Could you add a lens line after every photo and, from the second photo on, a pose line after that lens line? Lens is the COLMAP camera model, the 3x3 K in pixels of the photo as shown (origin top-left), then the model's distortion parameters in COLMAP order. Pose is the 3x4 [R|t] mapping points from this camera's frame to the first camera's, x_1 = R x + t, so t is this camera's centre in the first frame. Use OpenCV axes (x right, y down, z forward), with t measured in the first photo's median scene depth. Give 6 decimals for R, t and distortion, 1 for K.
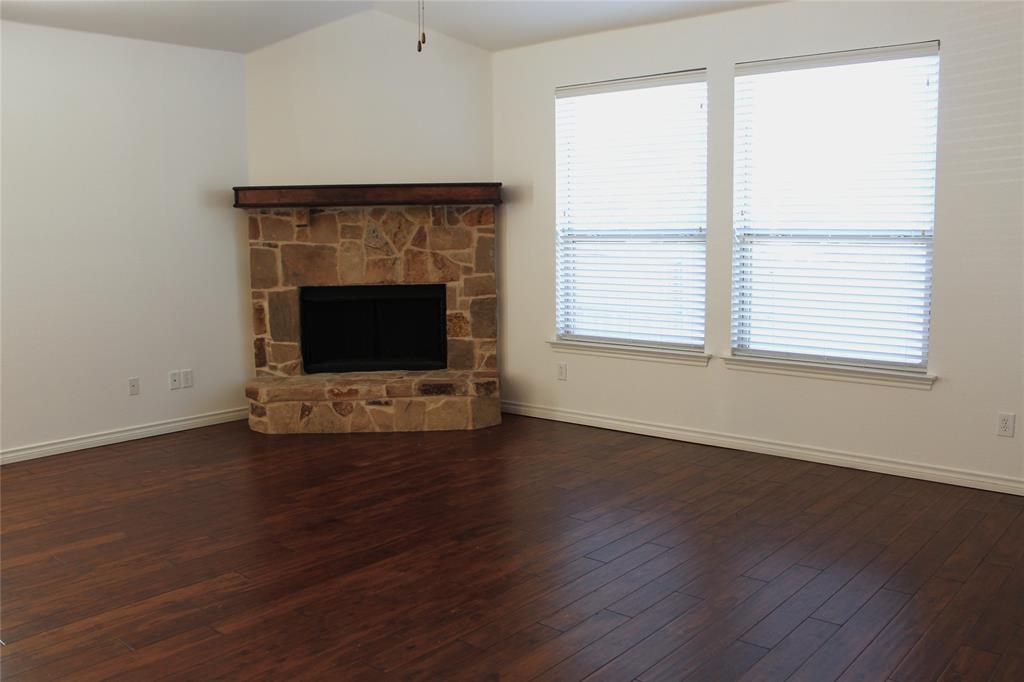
lens RADIAL K [[916.6, 0, 512.0], [0, 916.6, 341.0], [0, 0, 1]] dist [-0.160271, 0.147469]
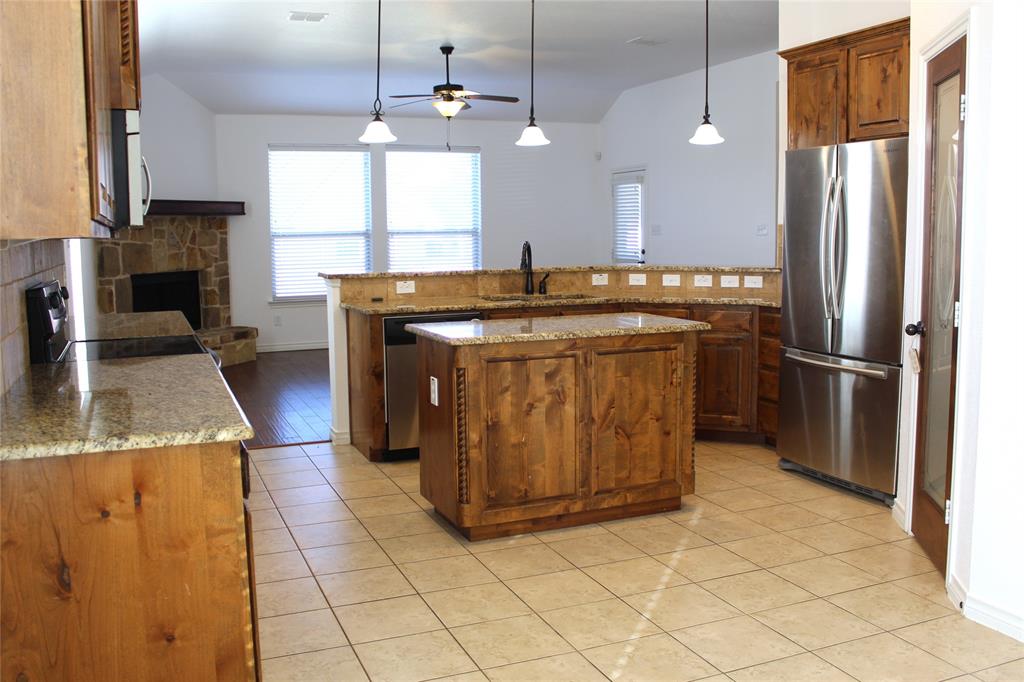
lens RADIAL K [[916.6, 0, 512.0], [0, 916.6, 341.0], [0, 0, 1]] dist [-0.160271, 0.147469]
pose [[0.455795, -0.101237, 0.884309, -1.154854], [0.117637, 0.991647, 0.052892, 0.033328], [-0.882277, 0.079920, 0.463897, -0.096152]]
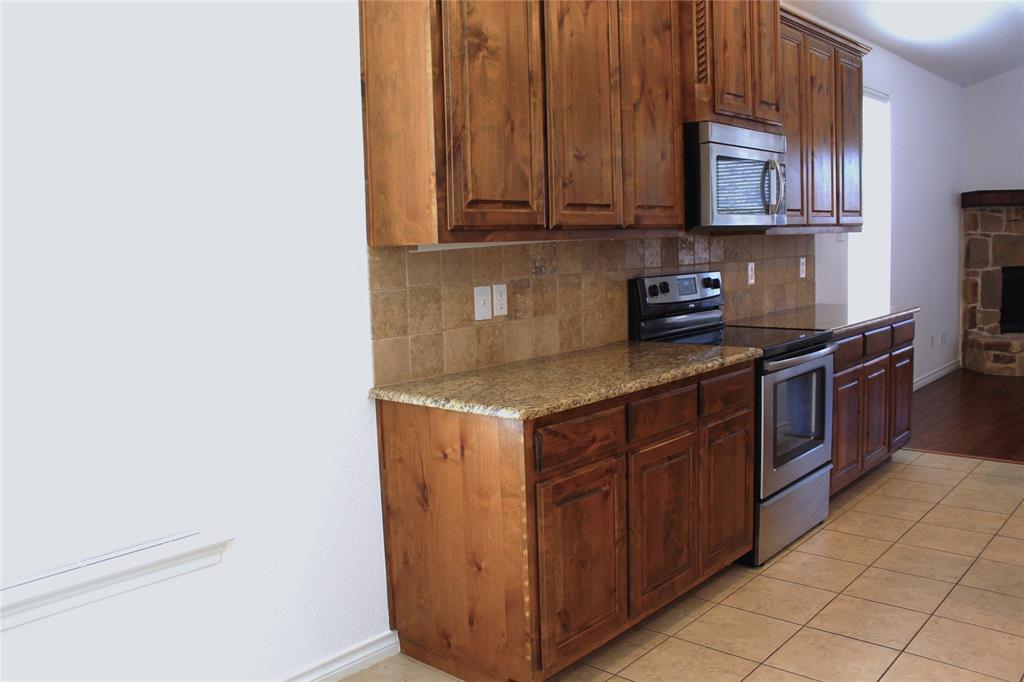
lens RADIAL K [[847.7, 0, 512.0], [0, 847.7, 341.0], [0, 0, 1]] dist [-0.097848, 0.014024]
pose [[0.999530, -0.020507, -0.022772, -0.922947], [0.020310, 0.999754, -0.008863, 0.043958], [0.022948, 0.008396, 0.999701, -0.202813]]
